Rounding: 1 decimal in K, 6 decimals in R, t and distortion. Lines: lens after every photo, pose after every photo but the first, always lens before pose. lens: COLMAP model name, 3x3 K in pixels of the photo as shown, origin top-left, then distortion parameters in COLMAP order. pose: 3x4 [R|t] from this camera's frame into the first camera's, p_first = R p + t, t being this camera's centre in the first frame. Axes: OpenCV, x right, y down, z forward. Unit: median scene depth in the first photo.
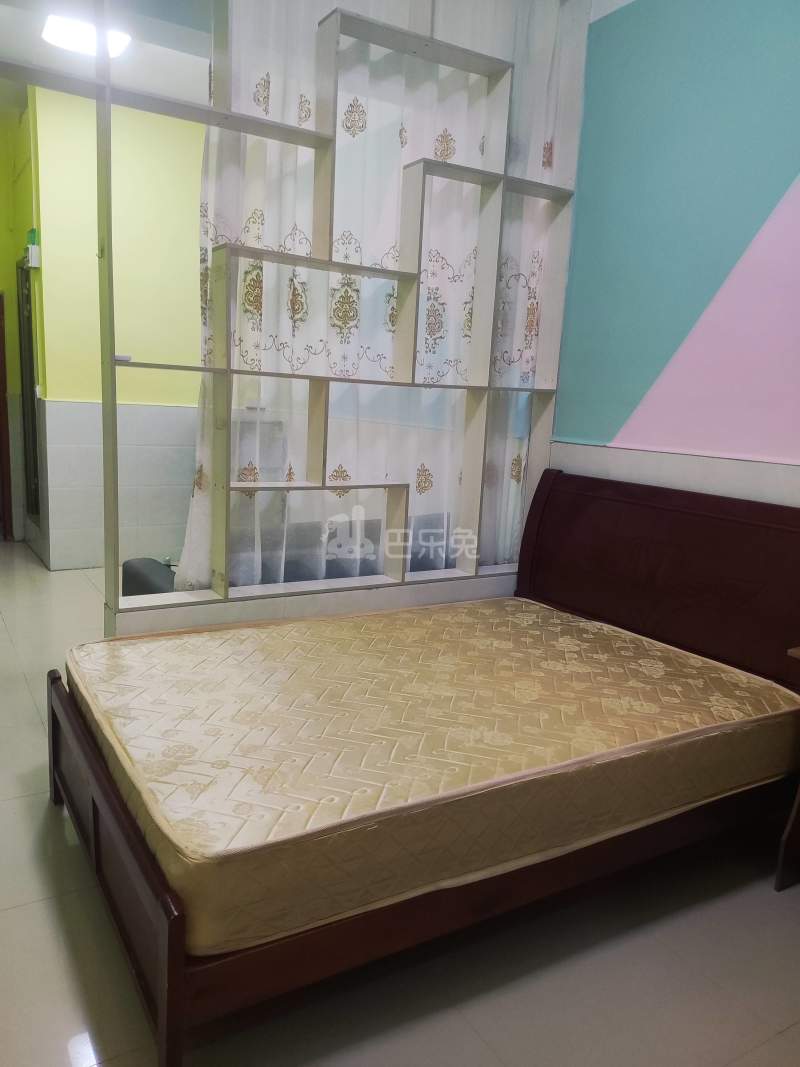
lens RADIAL K [[801.5, 0, 400.0], [0, 801.5, 533.5], [0, 0, 1]] dist [-0.002347, -0.000736]
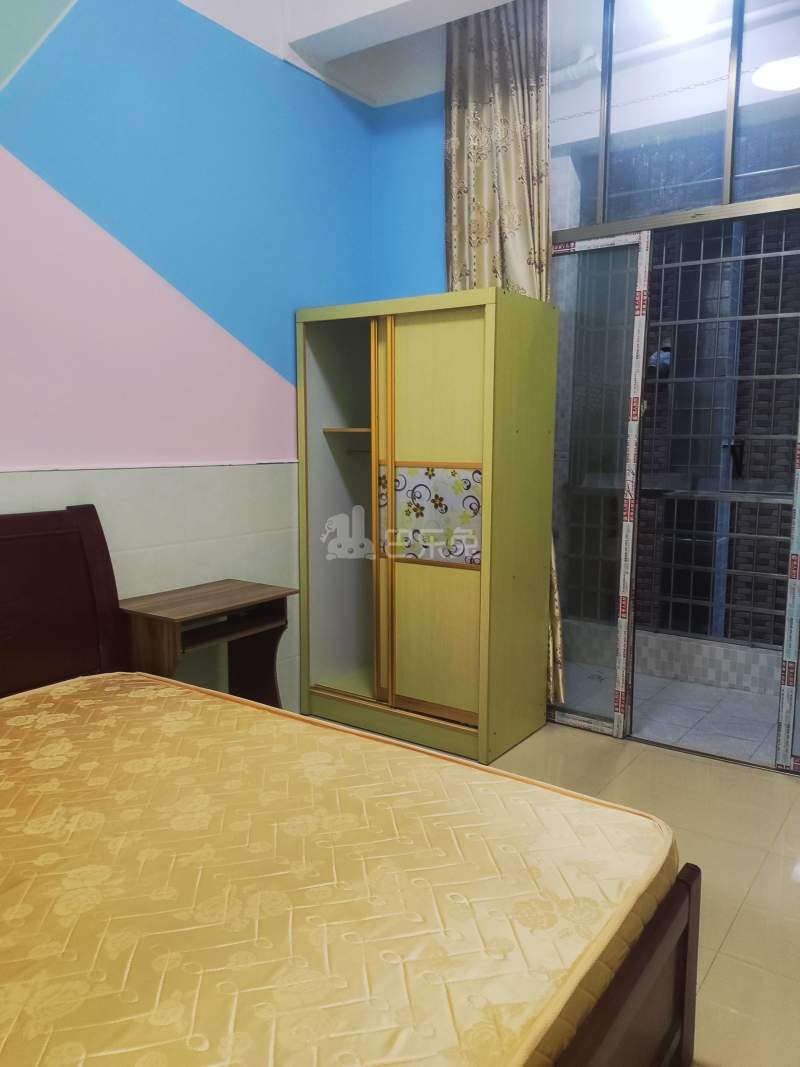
lens RADIAL K [[801.5, 0, 400.0], [0, 801.5, 533.5], [0, 0, 1]] dist [-0.002347, -0.000736]
pose [[-0.403519, -0.162869, 0.900359, -0.628078], [0.133150, 0.963102, 0.233893, -0.188118], [-0.905231, 0.214263, -0.366944, 0.991848]]
